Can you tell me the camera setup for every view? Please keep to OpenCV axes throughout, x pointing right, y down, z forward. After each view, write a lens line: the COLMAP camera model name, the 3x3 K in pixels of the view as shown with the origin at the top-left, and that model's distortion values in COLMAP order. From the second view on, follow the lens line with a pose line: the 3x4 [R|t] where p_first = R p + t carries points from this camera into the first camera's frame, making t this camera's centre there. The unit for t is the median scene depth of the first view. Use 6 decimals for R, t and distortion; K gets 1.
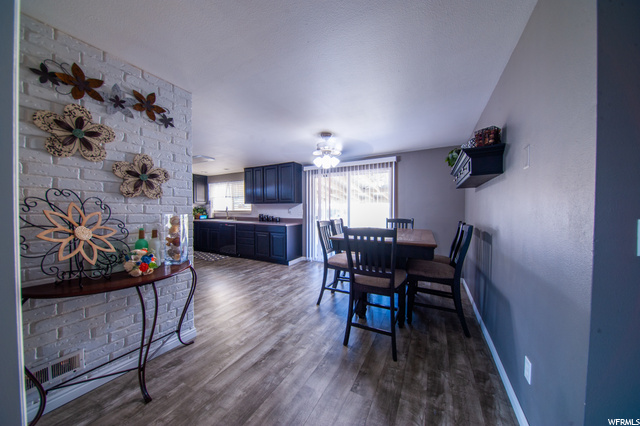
lens RADIAL K [[216.0, 0, 324.5], [0, 216.0, 214.6], [0, 0, 1]] dist [-0.009463, -0.001024]
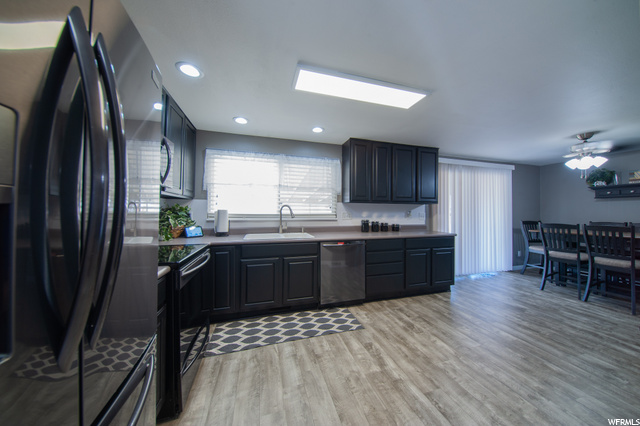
lens RADIAL K [[216.0, 0, 323.3], [0, 216.0, 212.0], [0, 0, 1]] dist [-0.009463, -0.001024]
pose [[0.714317, 0.000623, 0.699822, -0.817262], [0.017403, 0.999675, -0.018653, -0.015471], [-0.699606, 0.025503, 0.714073, 0.655429]]
